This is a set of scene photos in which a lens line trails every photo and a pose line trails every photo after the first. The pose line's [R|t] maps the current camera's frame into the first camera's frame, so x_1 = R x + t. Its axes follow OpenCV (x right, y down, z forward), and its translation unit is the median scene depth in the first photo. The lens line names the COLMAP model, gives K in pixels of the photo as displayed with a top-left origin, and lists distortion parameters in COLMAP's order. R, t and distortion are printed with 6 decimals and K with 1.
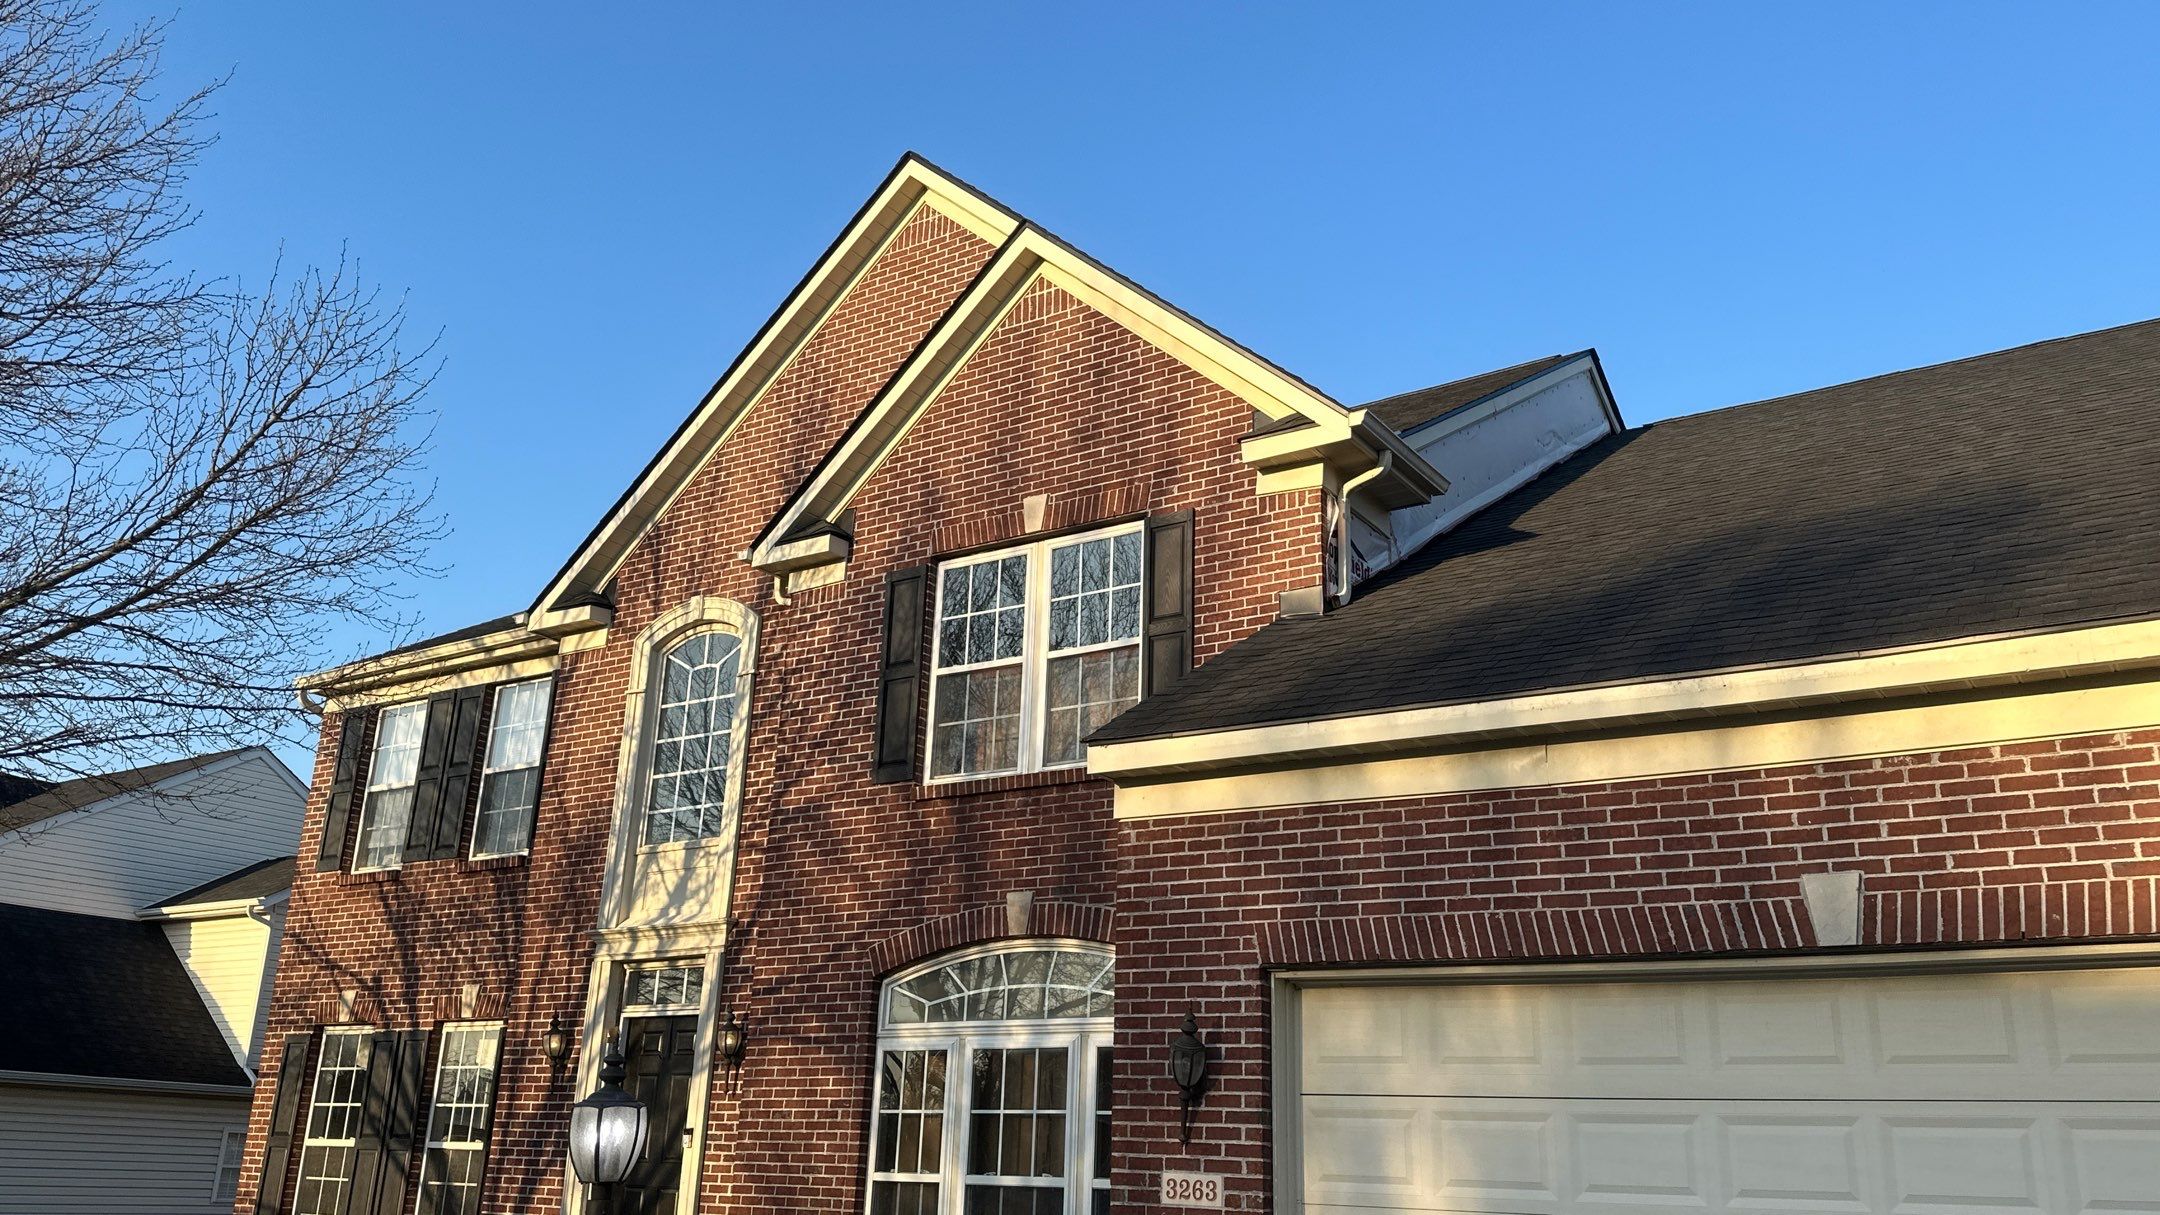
lens RADIAL K [[1690.1, 0, 1077.5], [0, 1690.1, 602.6], [0, 0, 1]] dist [0.193126, -0.393916]
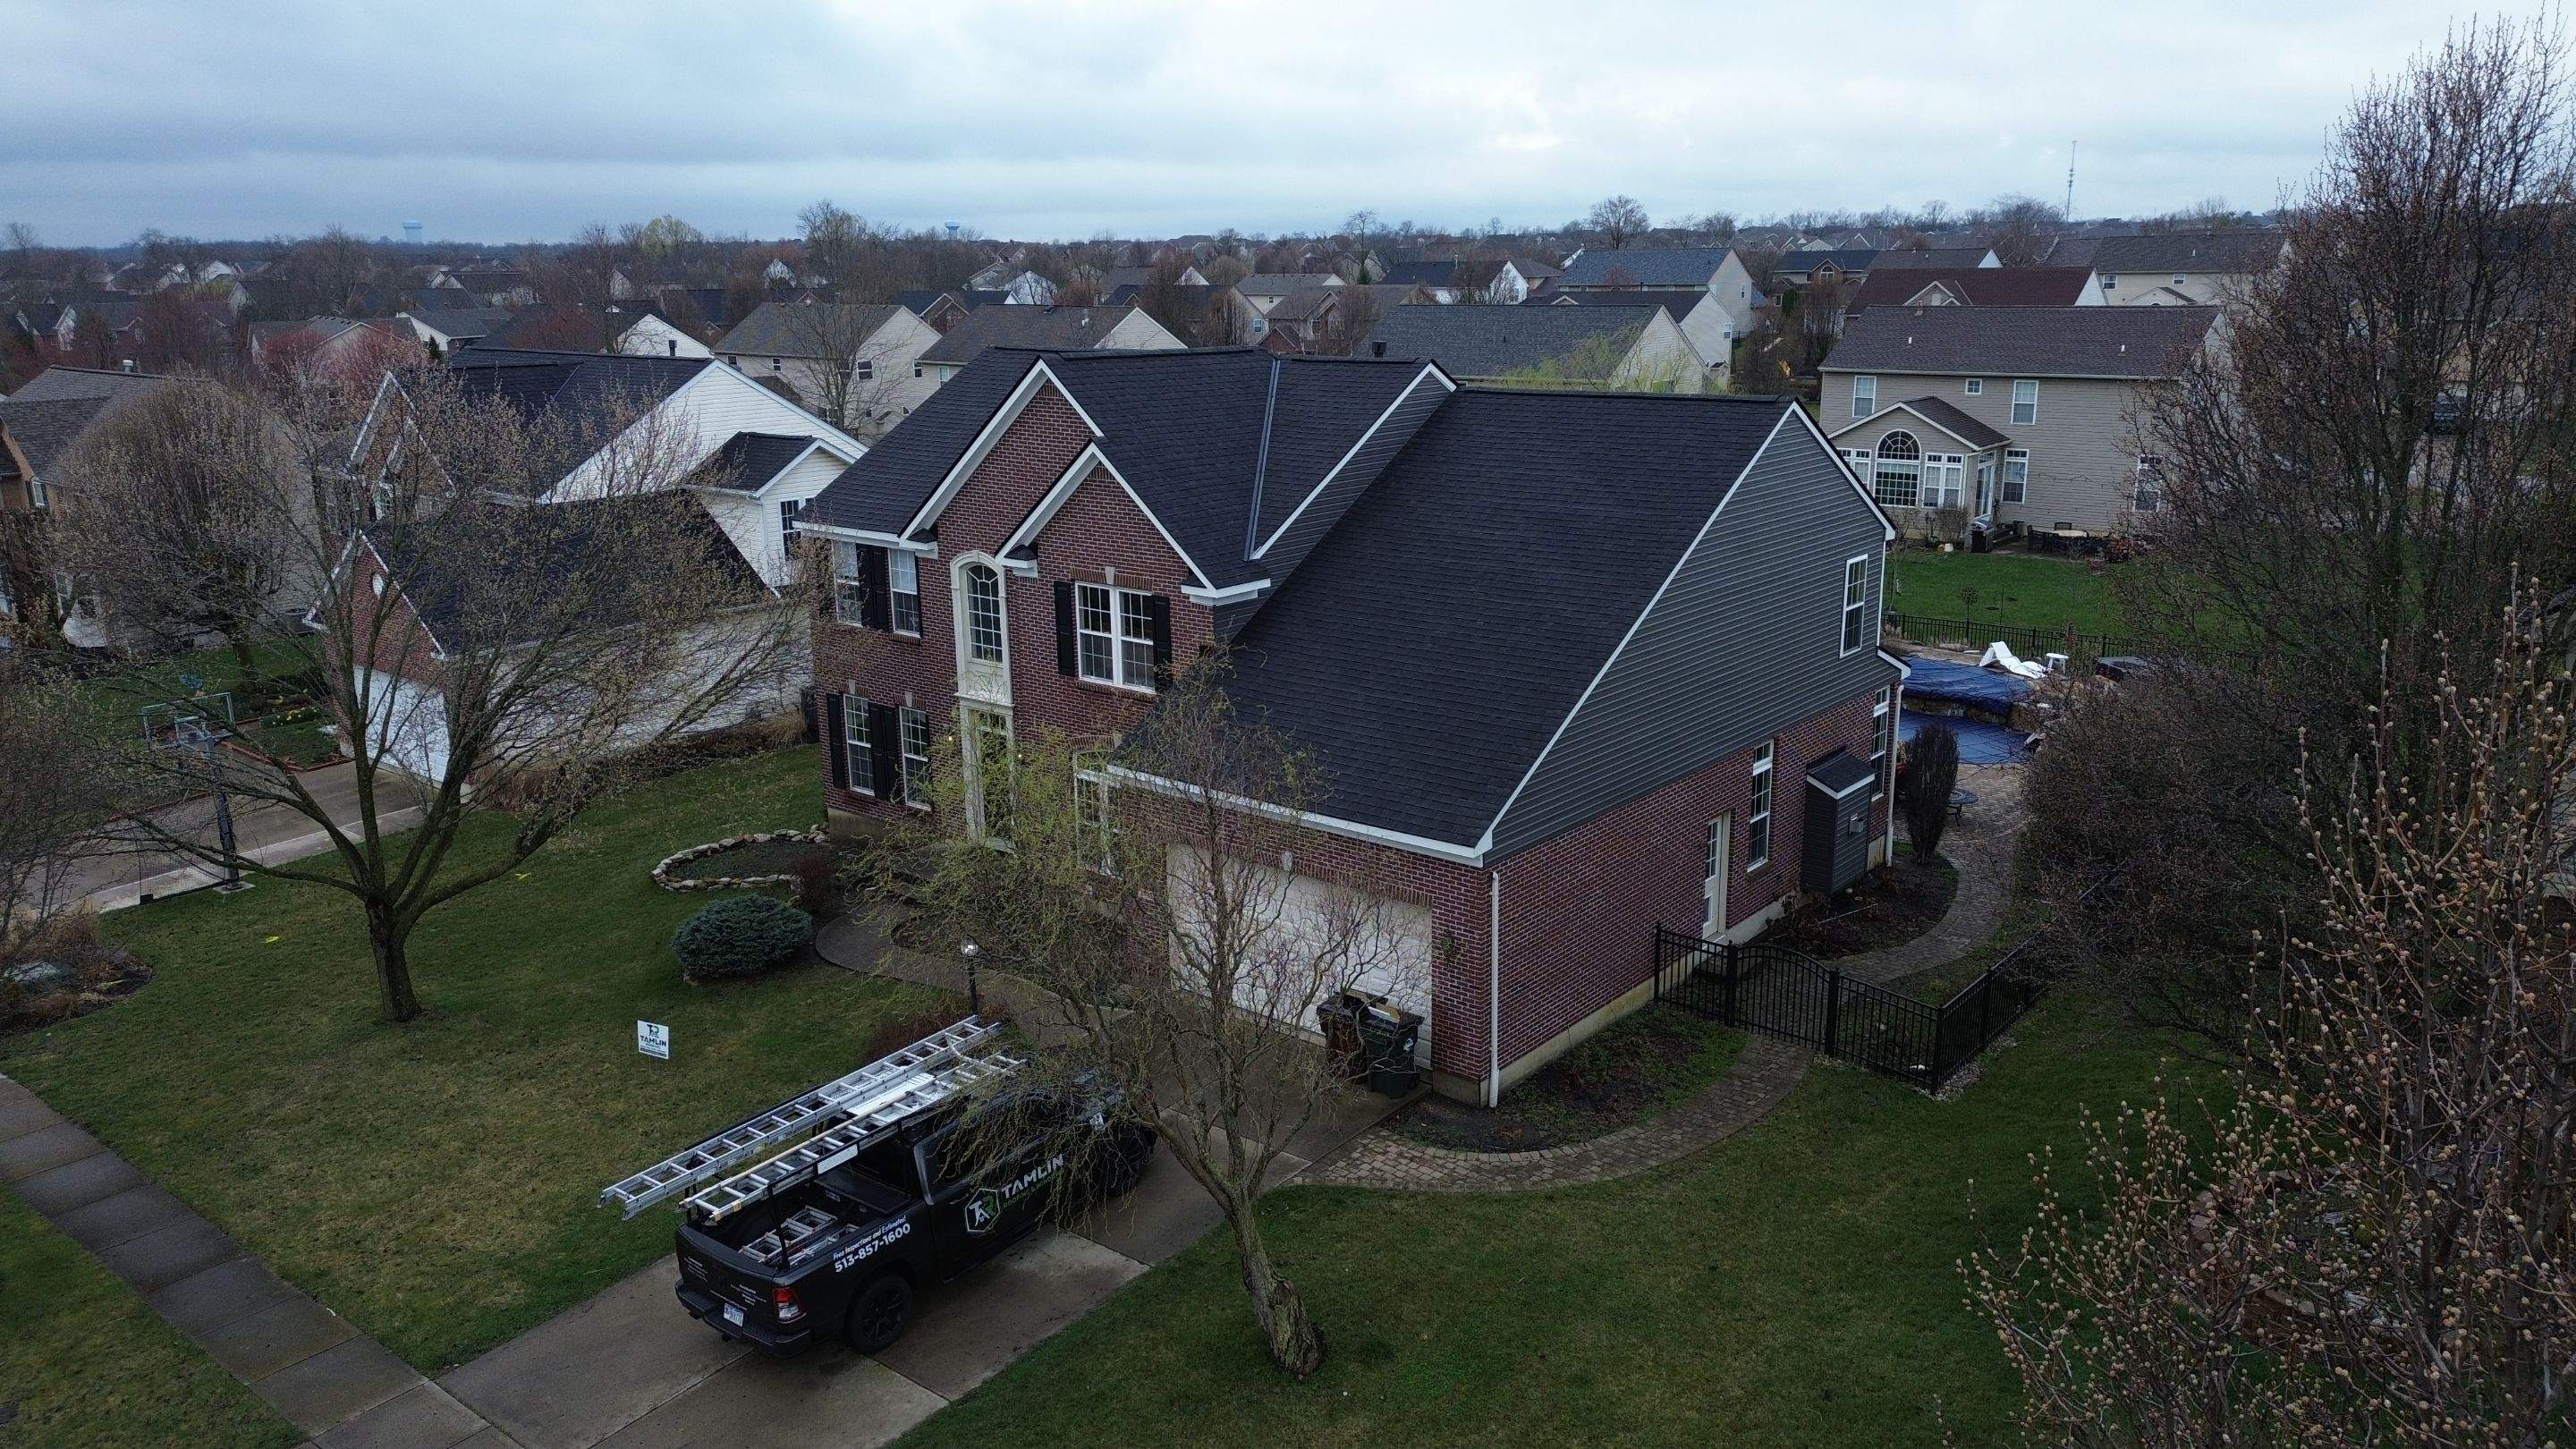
lens RADIAL K [[1793.3, 0, 1288.0], [0, 1793.3, 724.5], [0, 0, 1]] dist [0.096533, -0.112608]
pose [[0.994198, -0.025352, -0.104534, 0.414757], [0.077126, 0.845430, 0.528488, -1.028156], [0.074978, -0.533484, 0.842481, -1.023805]]
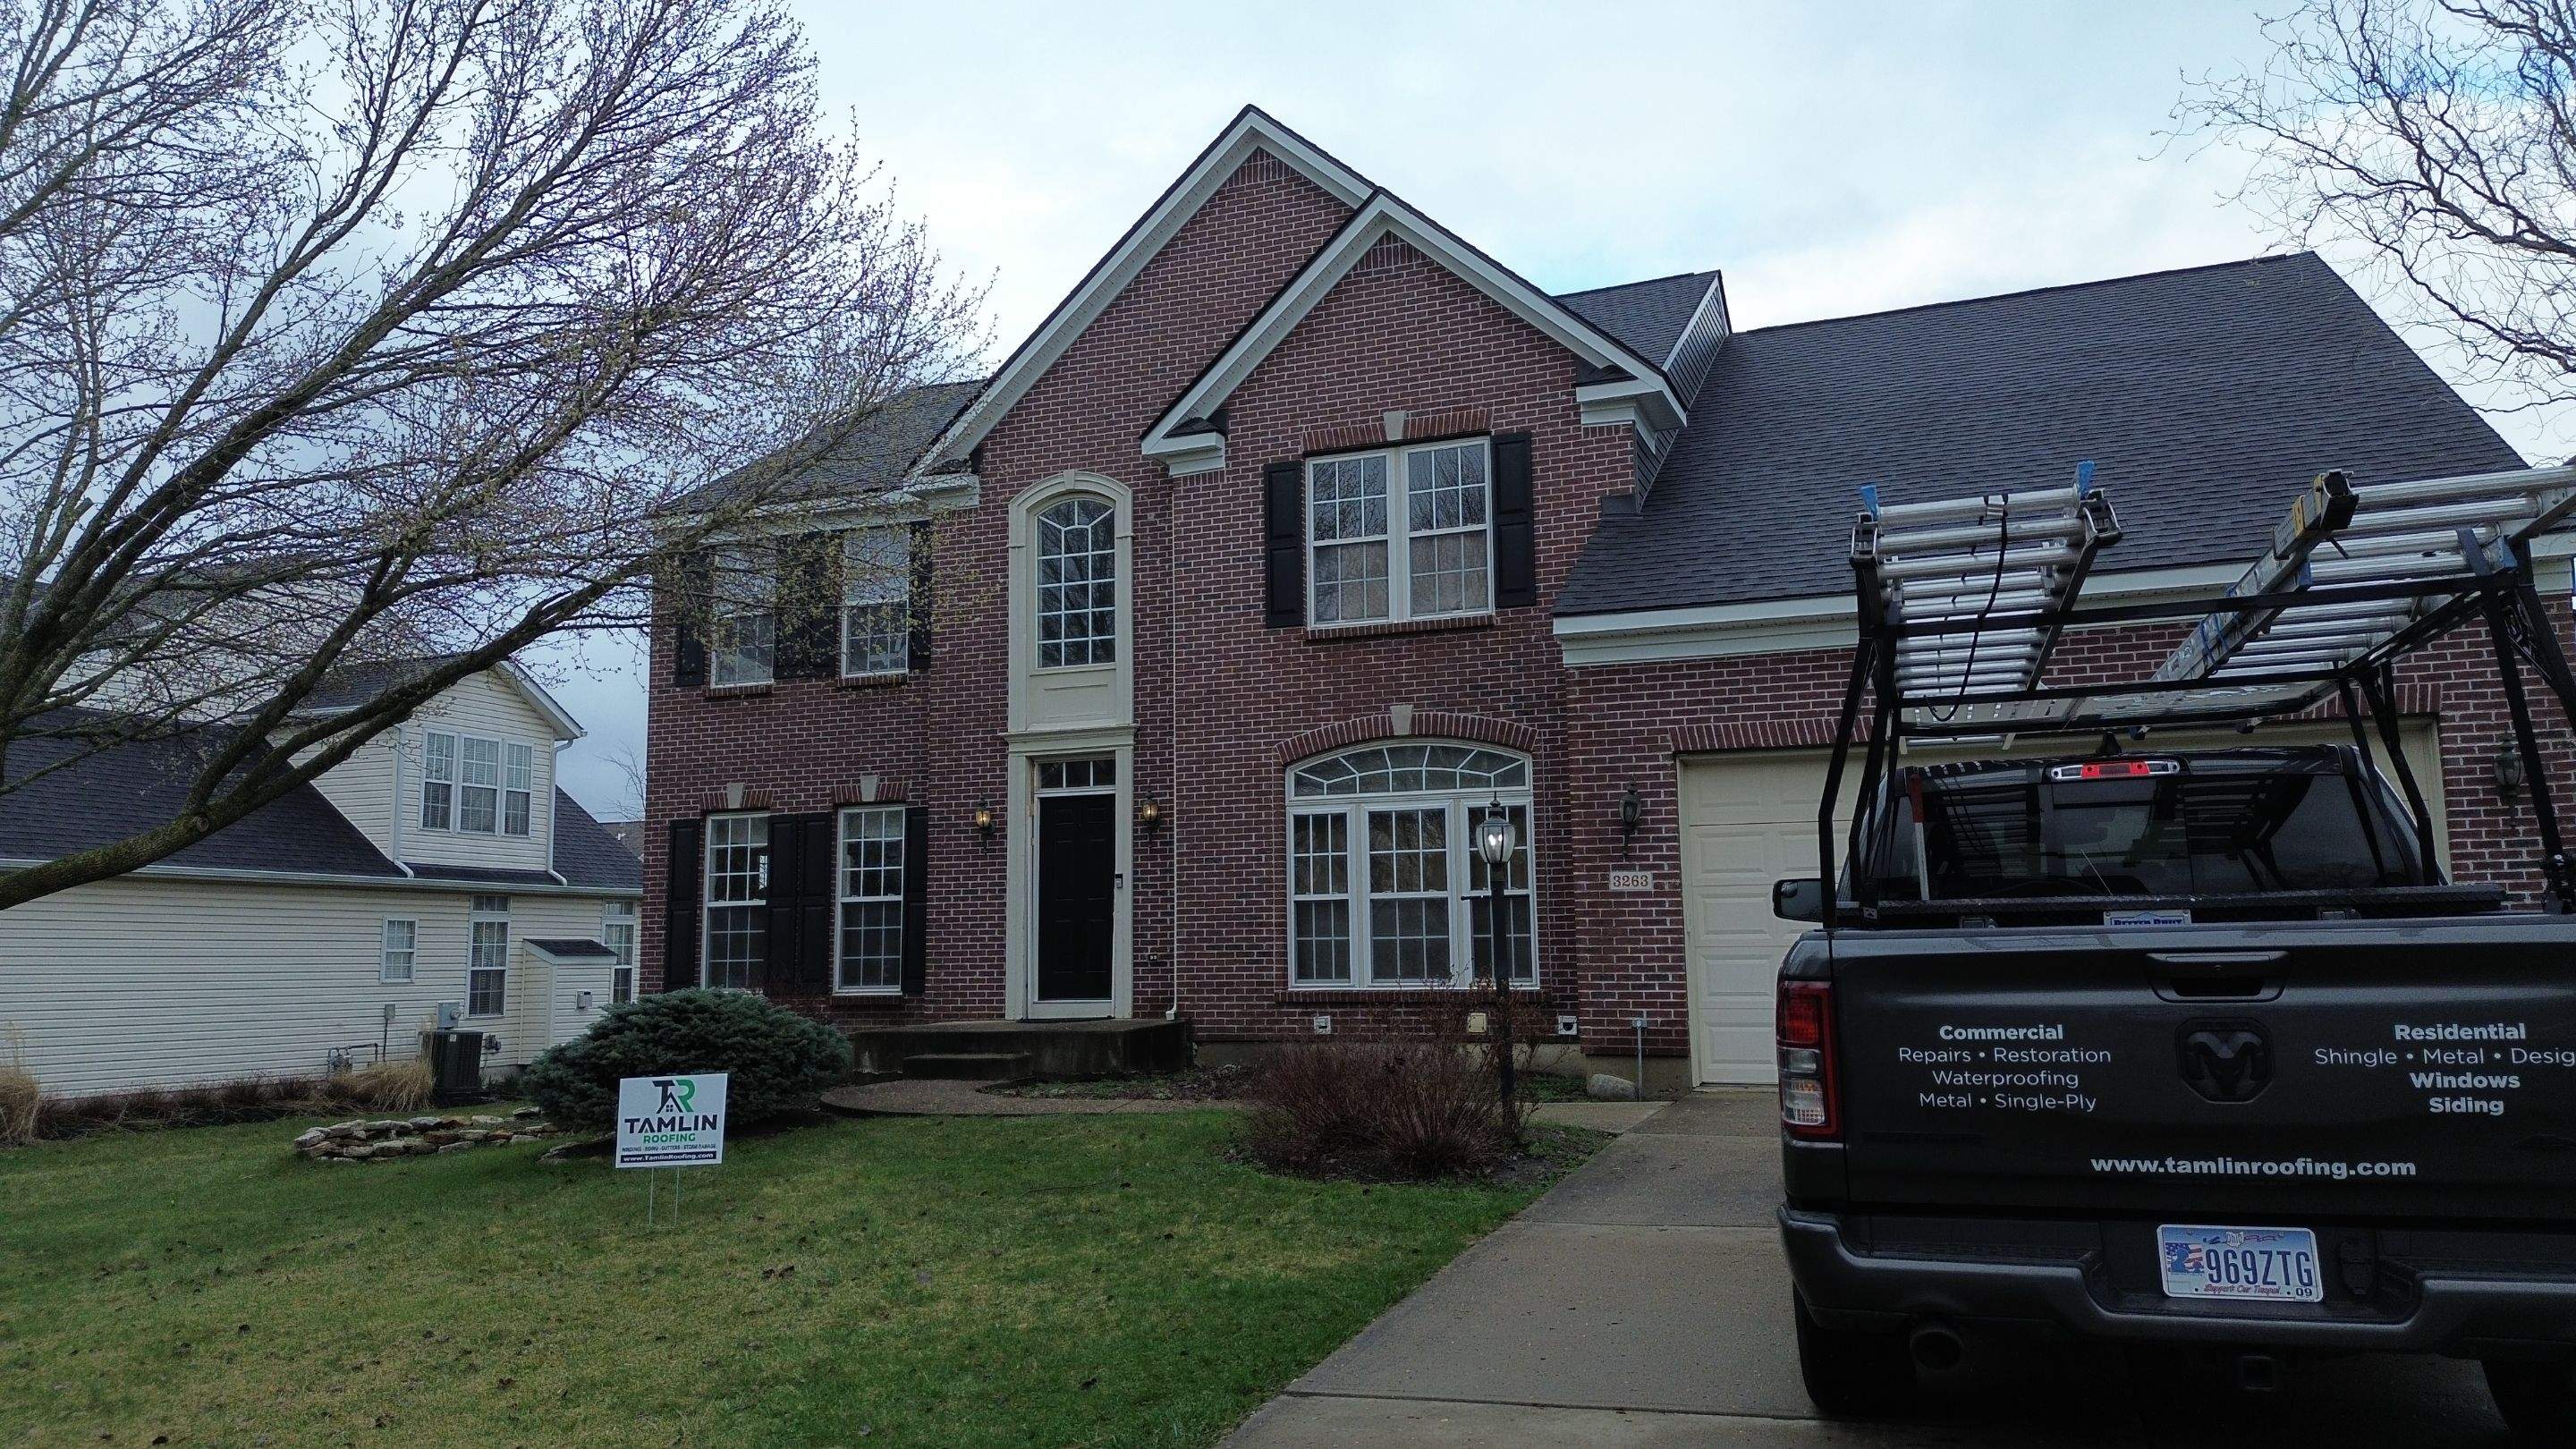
lens RADIAL K [[1793.3, 0, 1288.0], [0, 1793.3, 724.5], [0, 0, 1]] dist [0.096533, -0.112608]
pose [[0.975859, -0.018459, 0.217621, -0.375926], [-0.024631, 0.980764, 0.193639, -0.083821], [-0.217010, -0.194324, 0.956632, -0.343598]]
